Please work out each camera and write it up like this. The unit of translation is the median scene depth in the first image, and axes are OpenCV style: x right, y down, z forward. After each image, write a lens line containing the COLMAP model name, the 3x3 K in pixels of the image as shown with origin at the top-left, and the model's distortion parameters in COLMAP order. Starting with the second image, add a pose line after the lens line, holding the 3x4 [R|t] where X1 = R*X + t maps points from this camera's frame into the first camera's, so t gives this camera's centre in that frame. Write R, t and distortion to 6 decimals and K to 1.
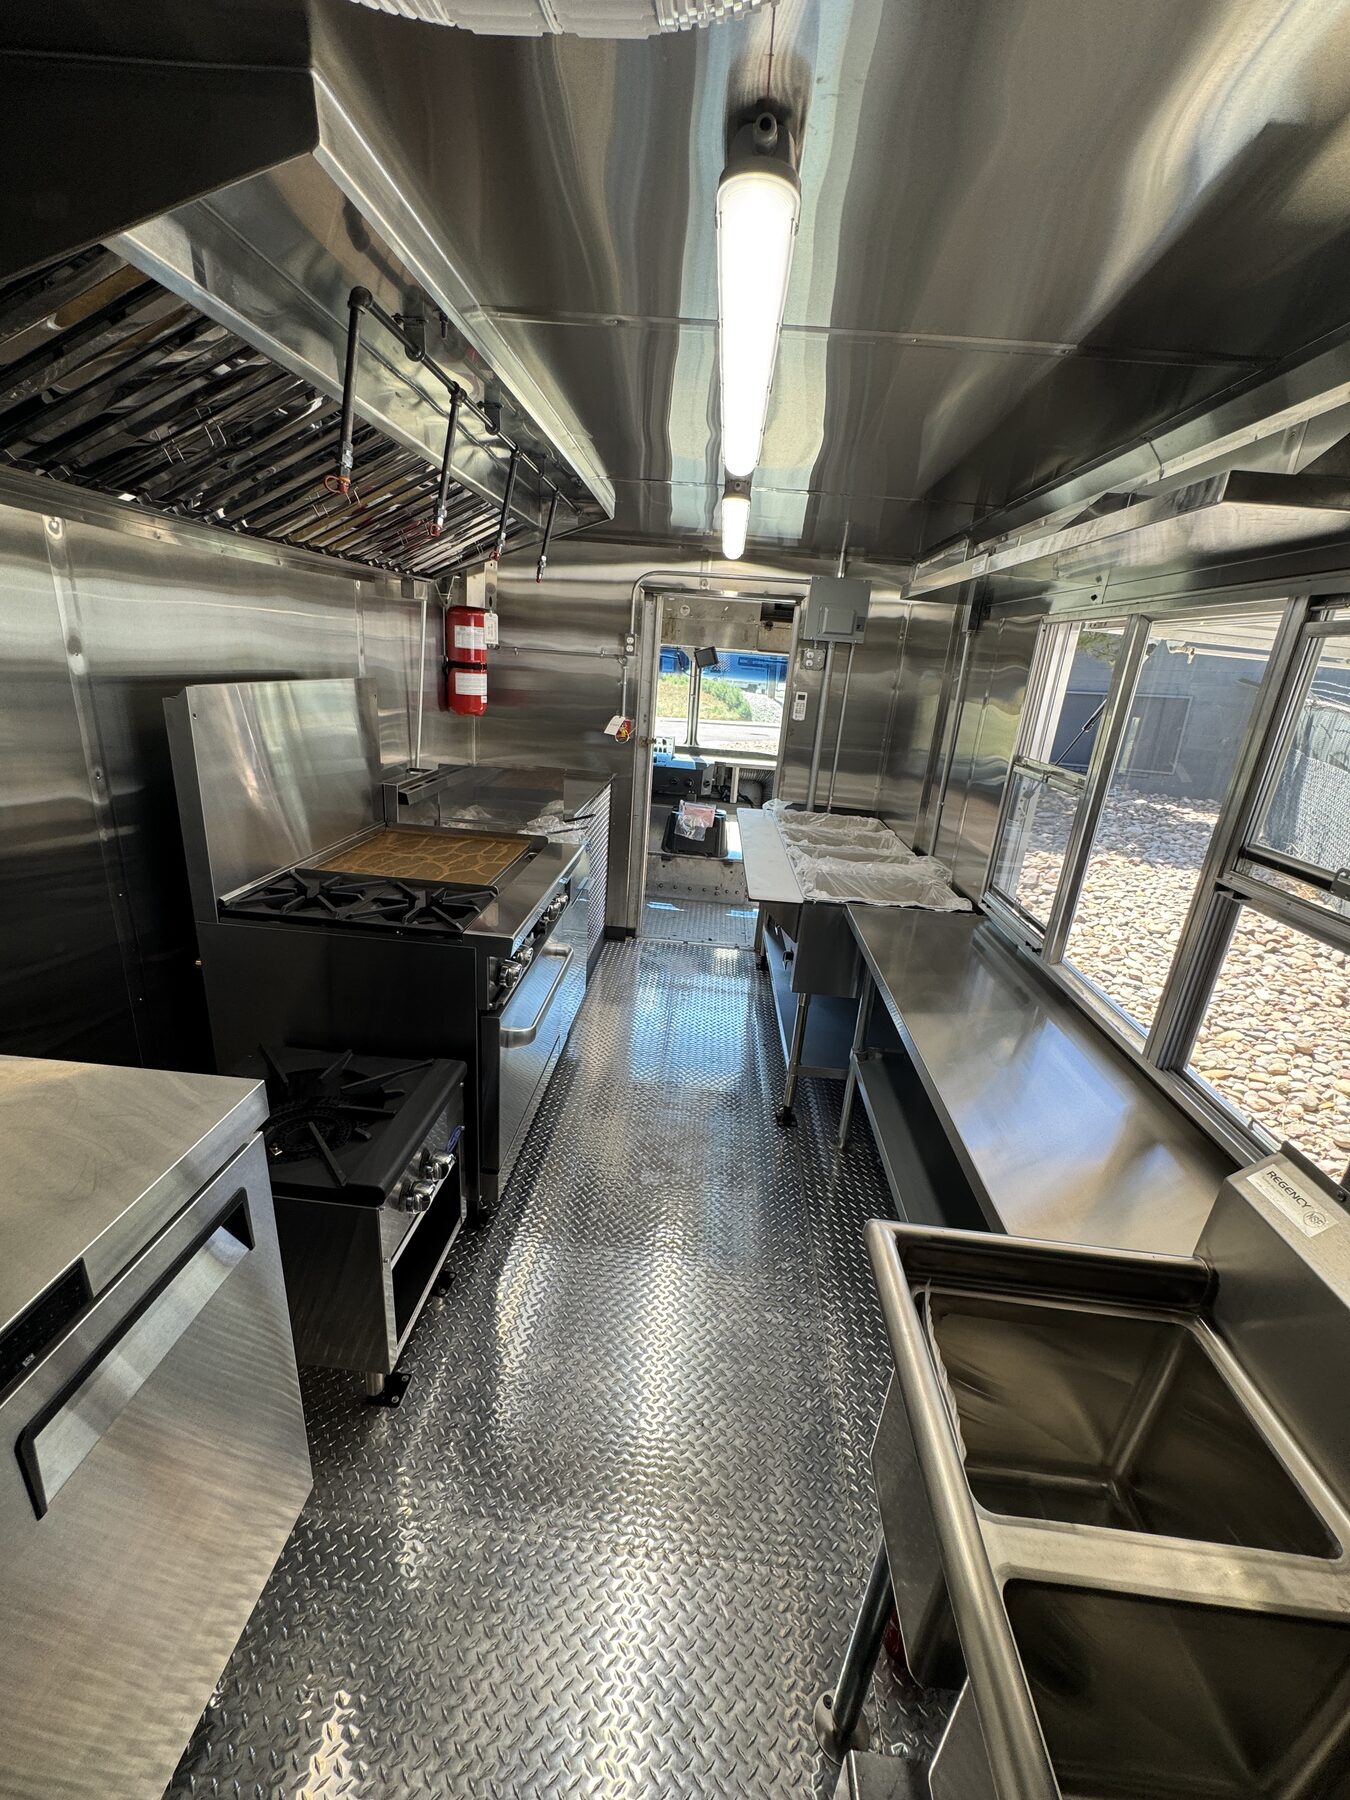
lens RADIAL K [[718.7, 0, 675.0], [0, 718.7, 900.0], [0, 0, 1]] dist [-0.001811, -0.000109]
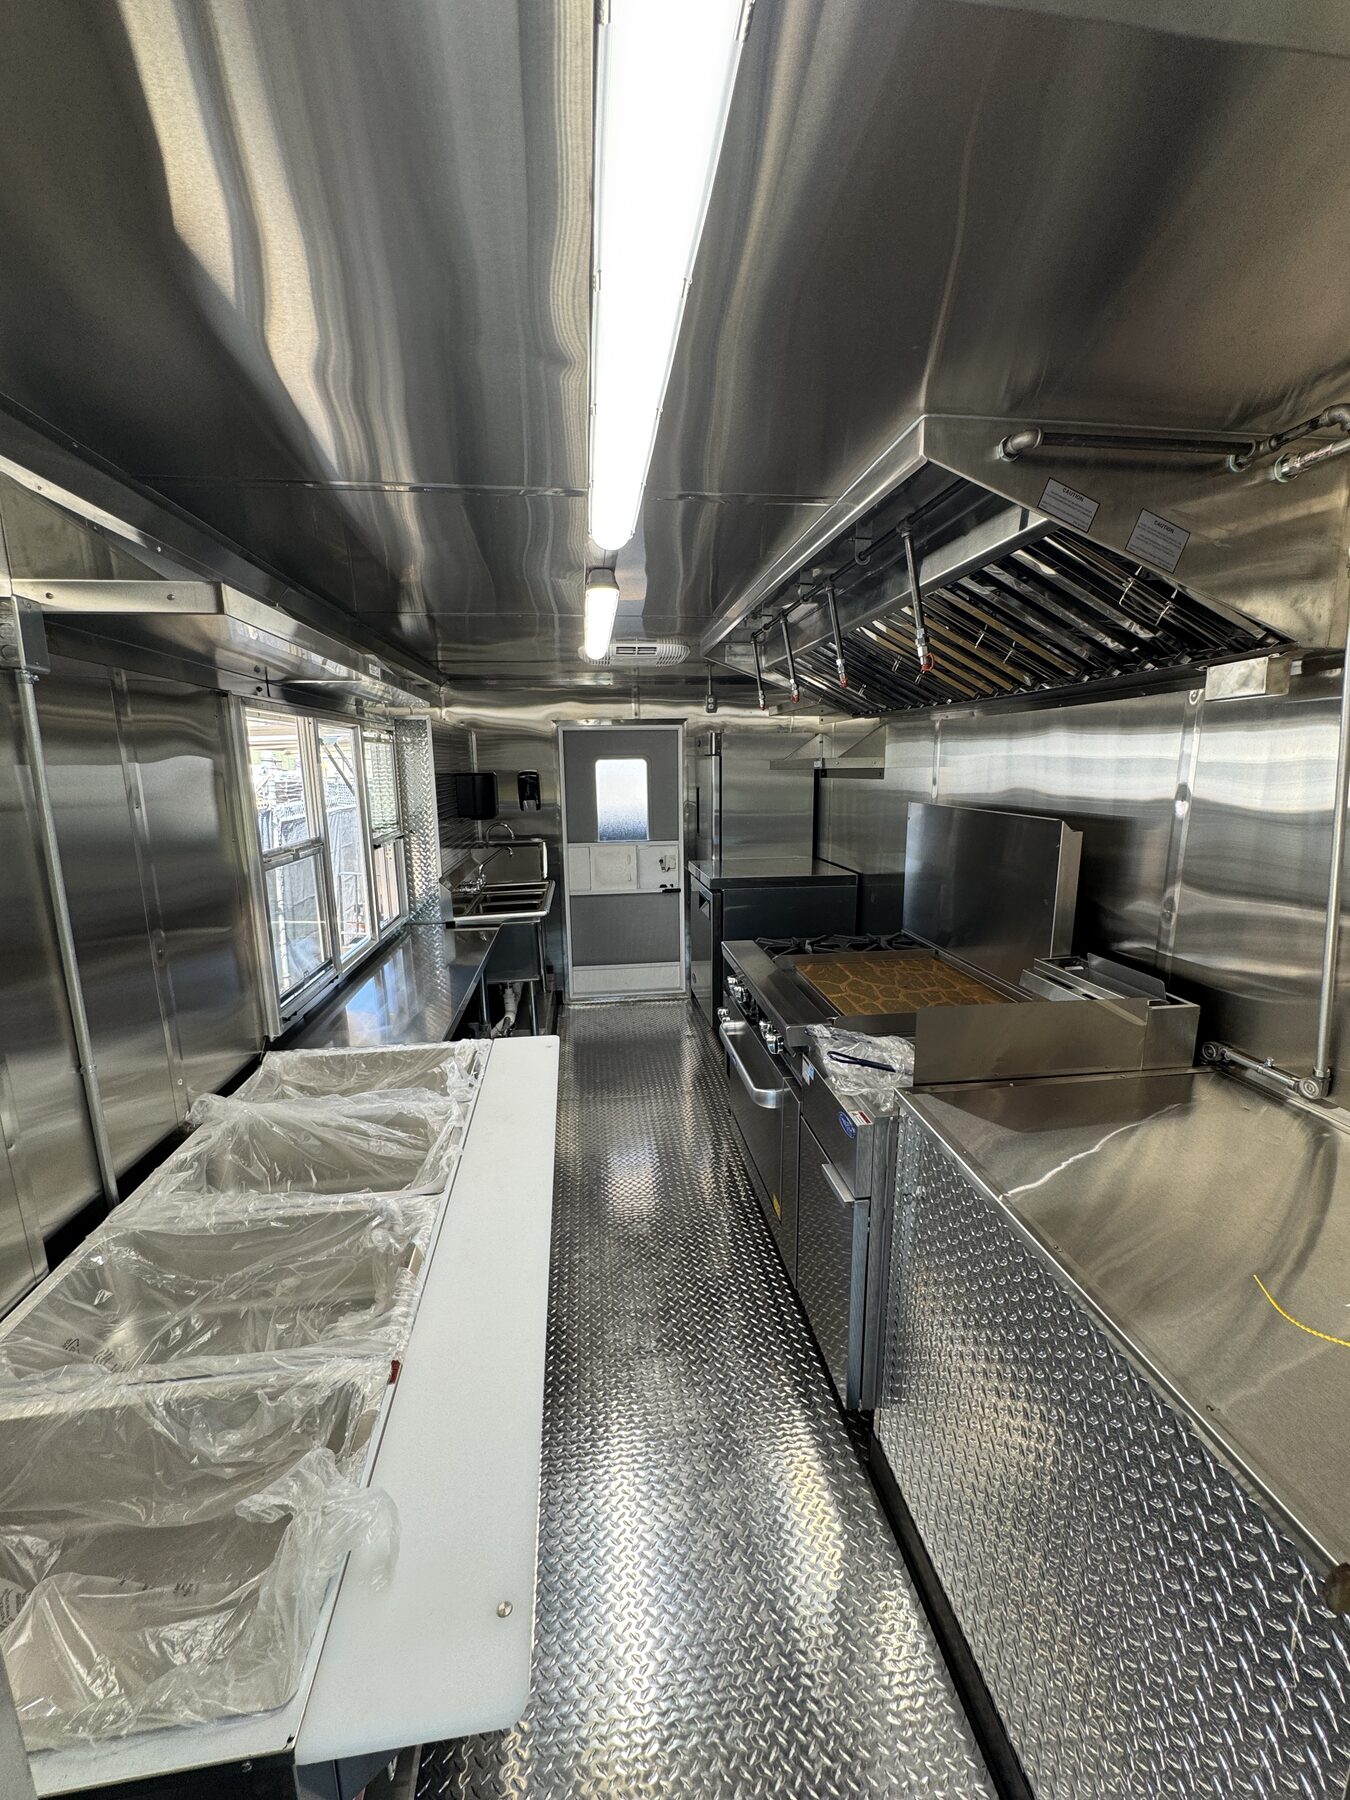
lens RADIAL K [[718.7, 0, 675.0], [0, 718.7, 900.0], [0, 0, 1]] dist [-0.001811, -0.000109]
pose [[-0.981170, -0.012726, -0.192725, 0.103245], [-0.104770, 0.873336, 0.475718, -0.513156], [0.162260, 0.486952, -0.858225, 1.493023]]
